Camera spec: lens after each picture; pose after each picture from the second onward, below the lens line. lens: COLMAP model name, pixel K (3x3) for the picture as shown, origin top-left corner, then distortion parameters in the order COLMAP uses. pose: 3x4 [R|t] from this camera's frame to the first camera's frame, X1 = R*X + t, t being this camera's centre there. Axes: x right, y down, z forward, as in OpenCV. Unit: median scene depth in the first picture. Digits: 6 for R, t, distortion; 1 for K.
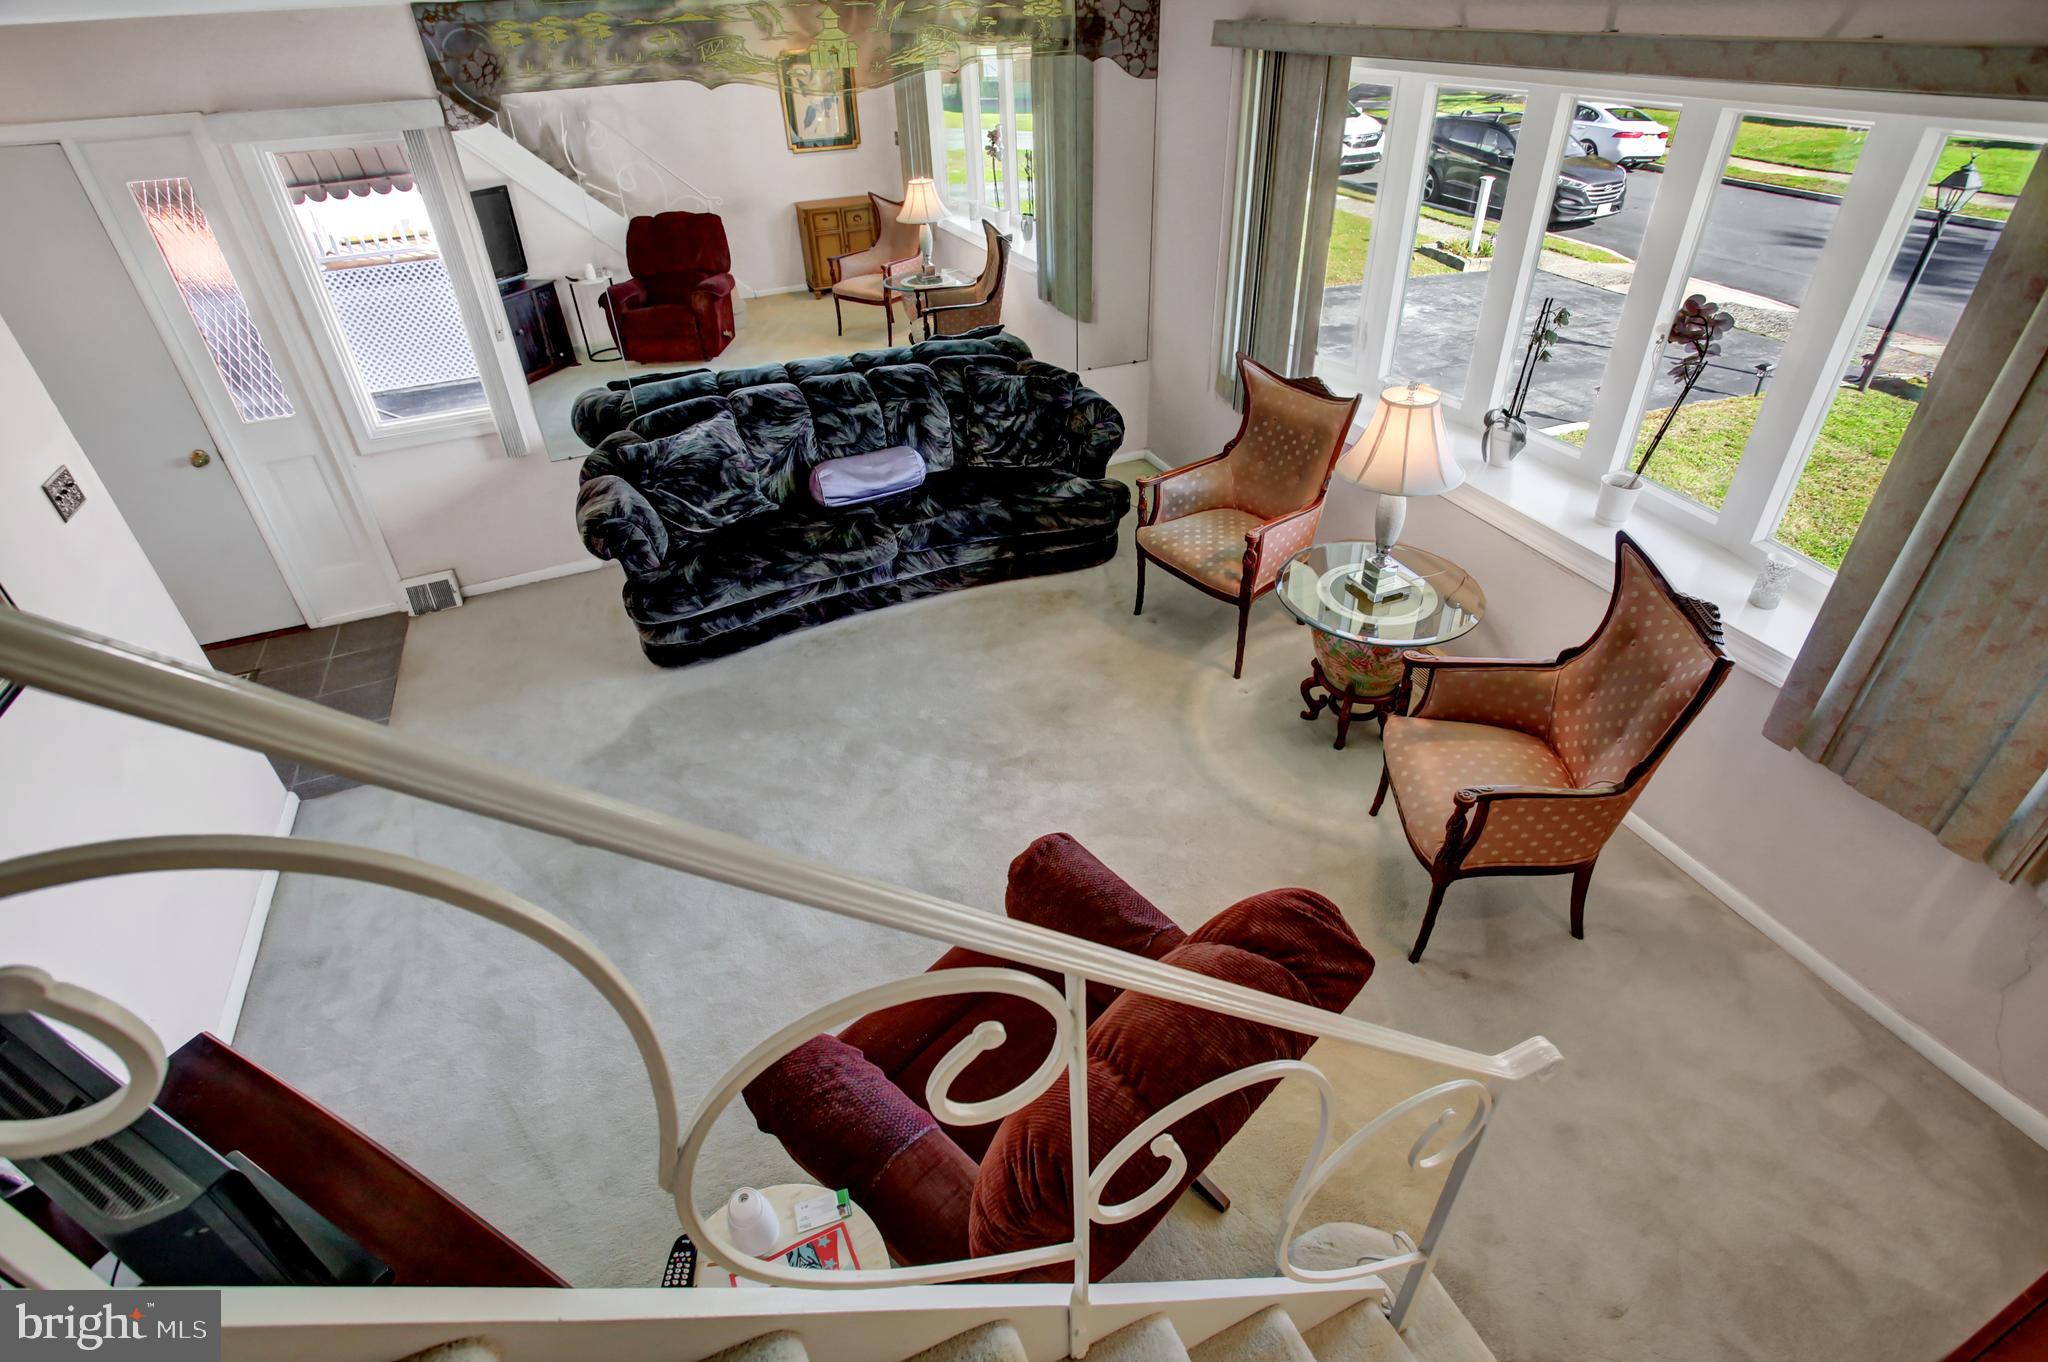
lens RADIAL K [[996.0, 0, 1020.5], [0, 996.0, 681.0], [0, 0, 1]] dist [-0.061706, 0.021932]
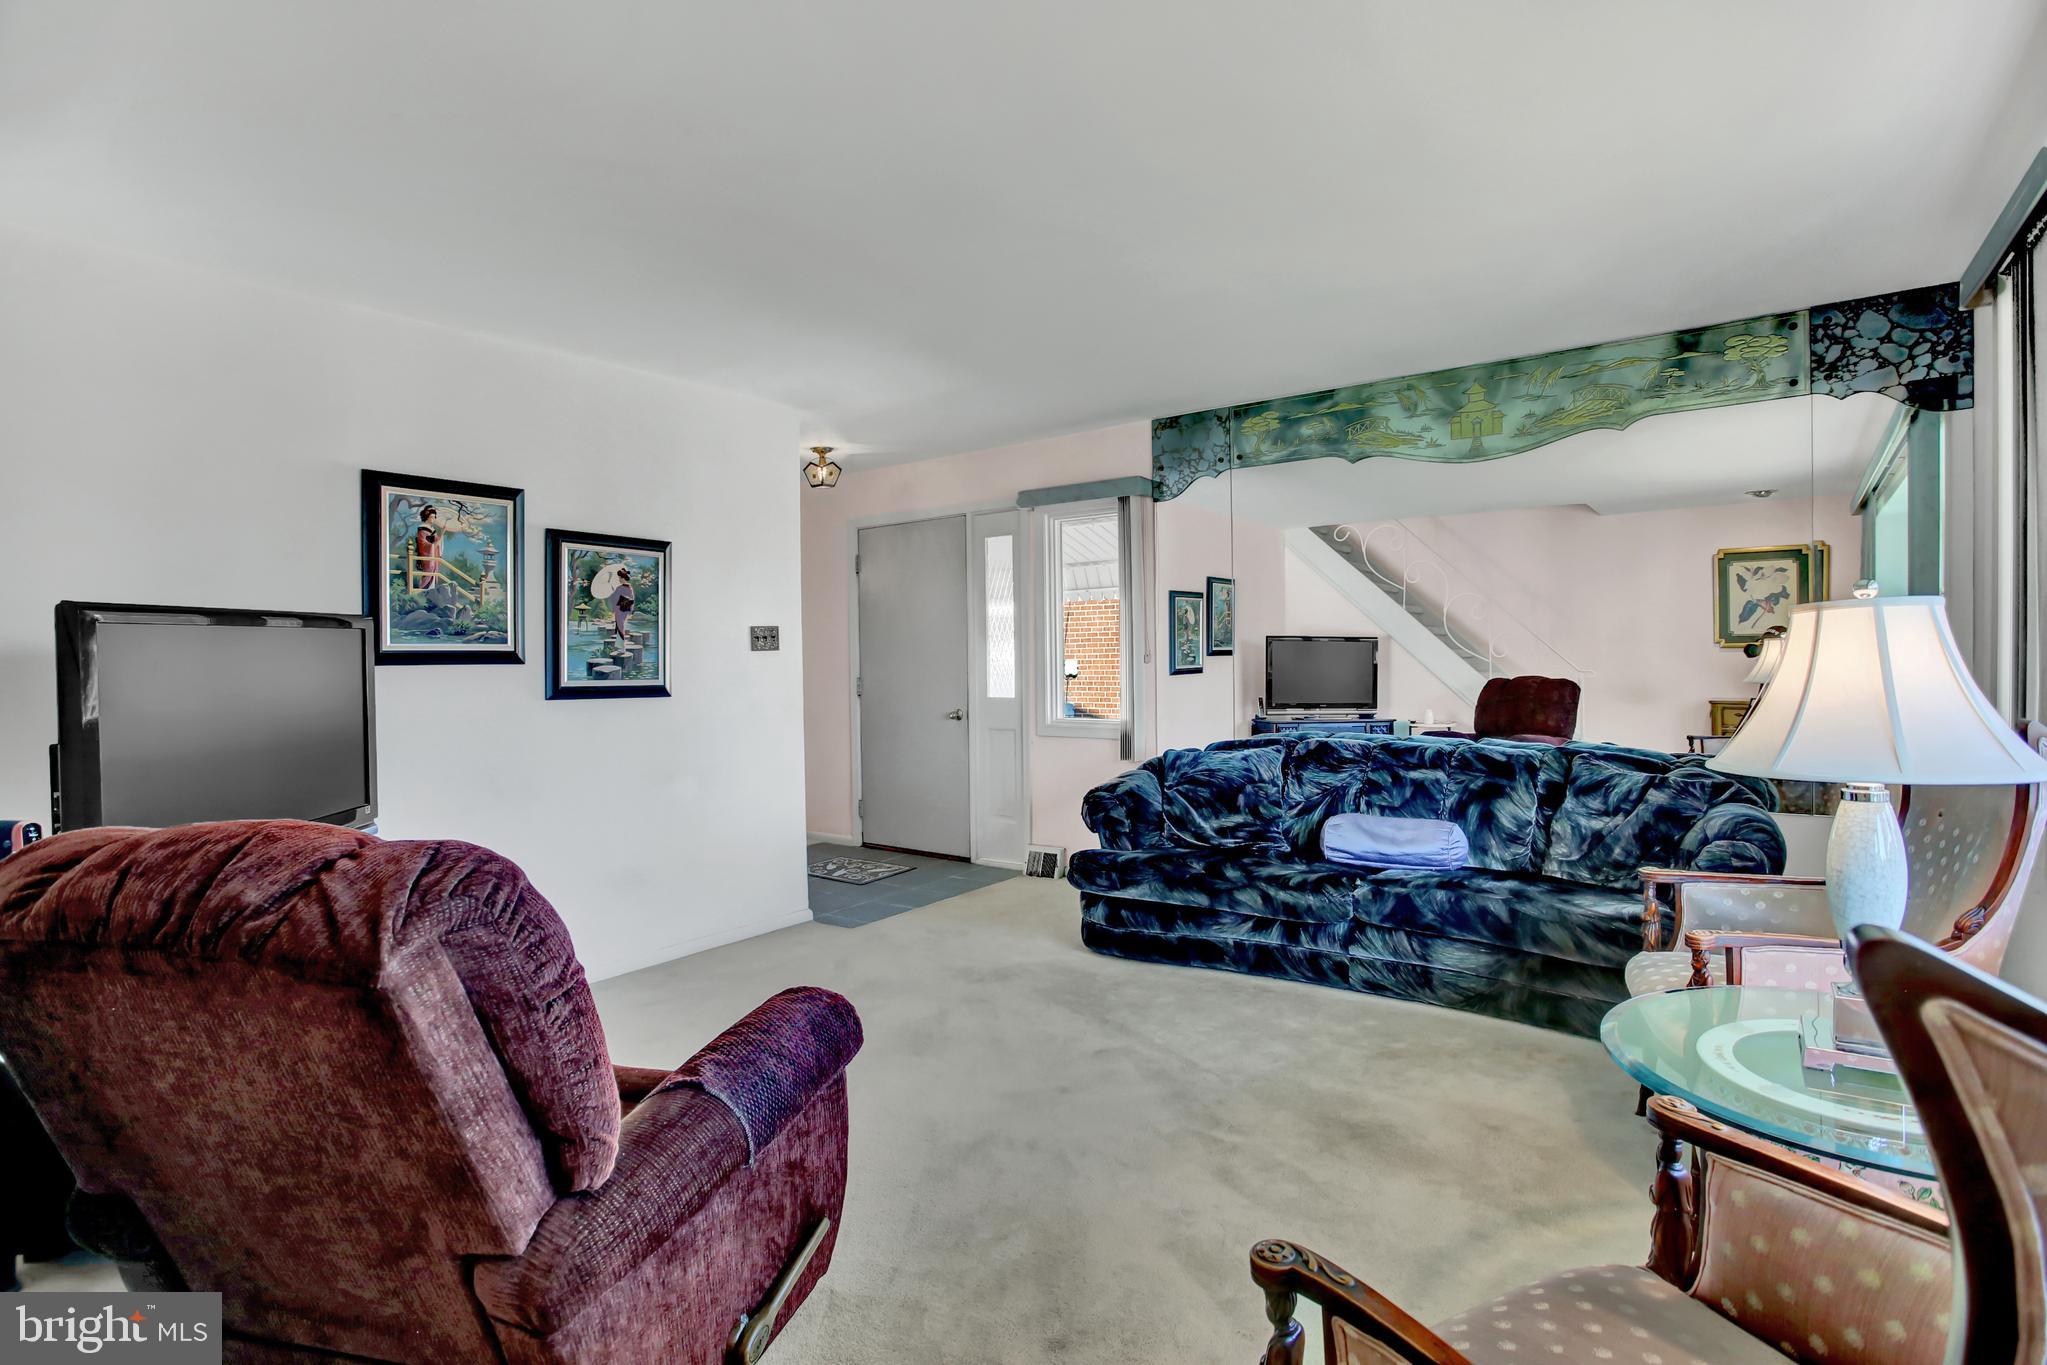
lens RADIAL K [[995.5, 0, 1008.2], [0, 995.5, 671.5], [0, 0, 1]] dist [-0.061706, 0.021932]
pose [[0.502900, 0.040730, -0.863384, 0.406850], [-0.500299, 0.828267, -0.252339, 0.043790], [0.704835, 0.558851, 0.436913, 0.354928]]
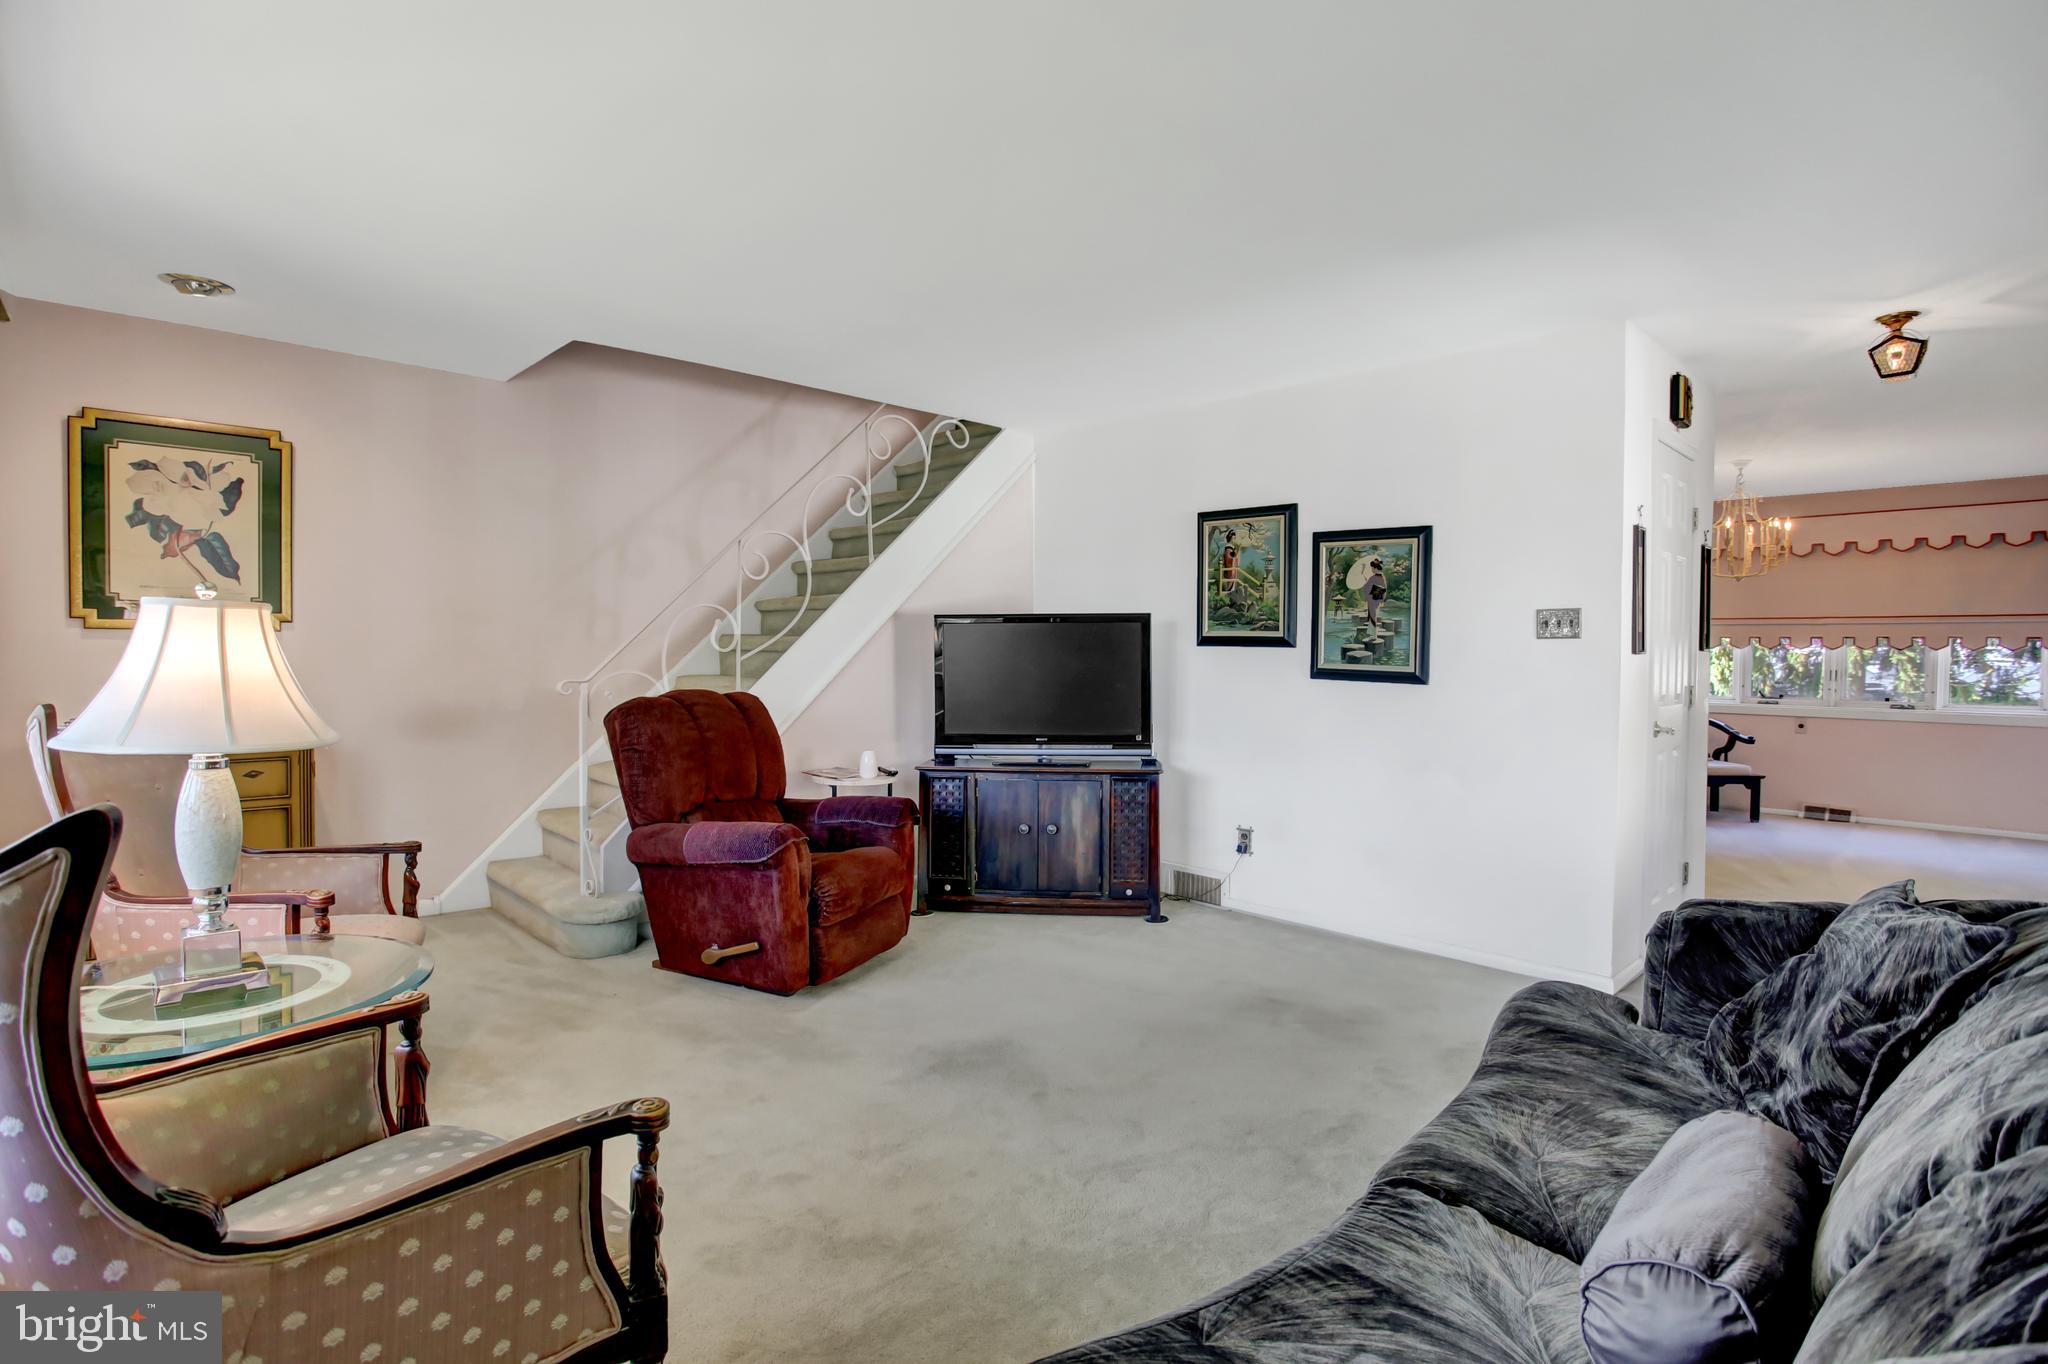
lens RADIAL K [[996.0, 0, 1003.8], [0, 996.0, 678.3], [0, 0, 1]] dist [-0.061706, 0.021932]
pose [[-0.938548, 0.030331, -0.343813, 0.115549], [-0.184349, 0.798088, 0.573647, -0.467030], [0.291792, 0.601777, -0.743452, 1.110213]]
